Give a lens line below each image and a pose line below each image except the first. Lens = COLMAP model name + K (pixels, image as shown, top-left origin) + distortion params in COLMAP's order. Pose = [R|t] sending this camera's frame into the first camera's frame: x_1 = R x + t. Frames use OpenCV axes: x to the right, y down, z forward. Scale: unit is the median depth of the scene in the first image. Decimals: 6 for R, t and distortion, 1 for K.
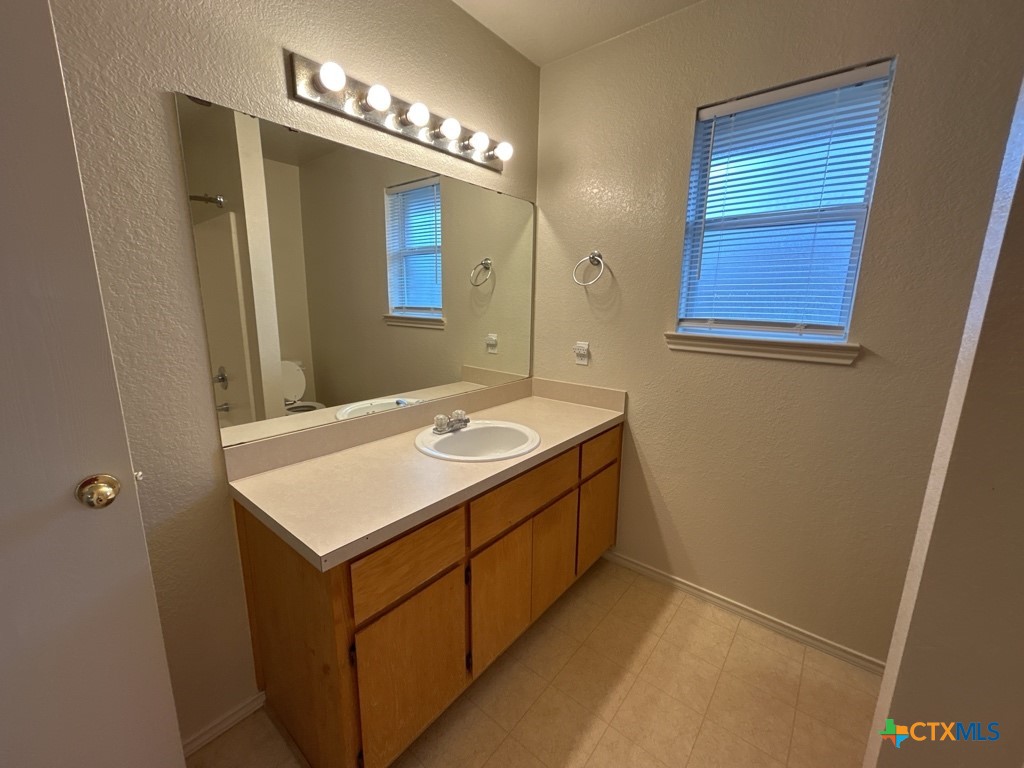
lens RADIAL K [[414.7, 0, 504.7], [0, 414.7, 383.0], [0, 0, 1]] dist [0.000373, 0.000488]
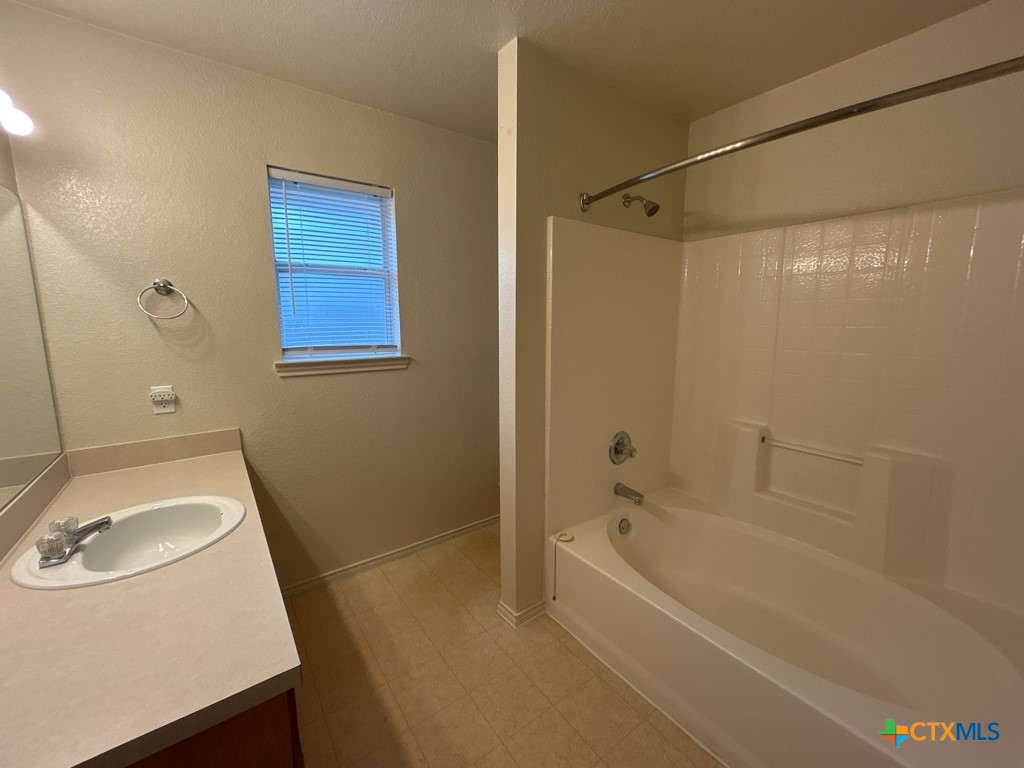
lens RADIAL K [[414.7, 0, 517.9], [0, 414.7, 387.6], [0, 0, 1]] dist [0.000373, 0.000488]
pose [[0.234643, -0.168416, 0.957381, -0.540688], [0.200459, 0.972092, 0.121874, -0.068208], [-0.951188, 0.163319, 0.261855, 0.143087]]
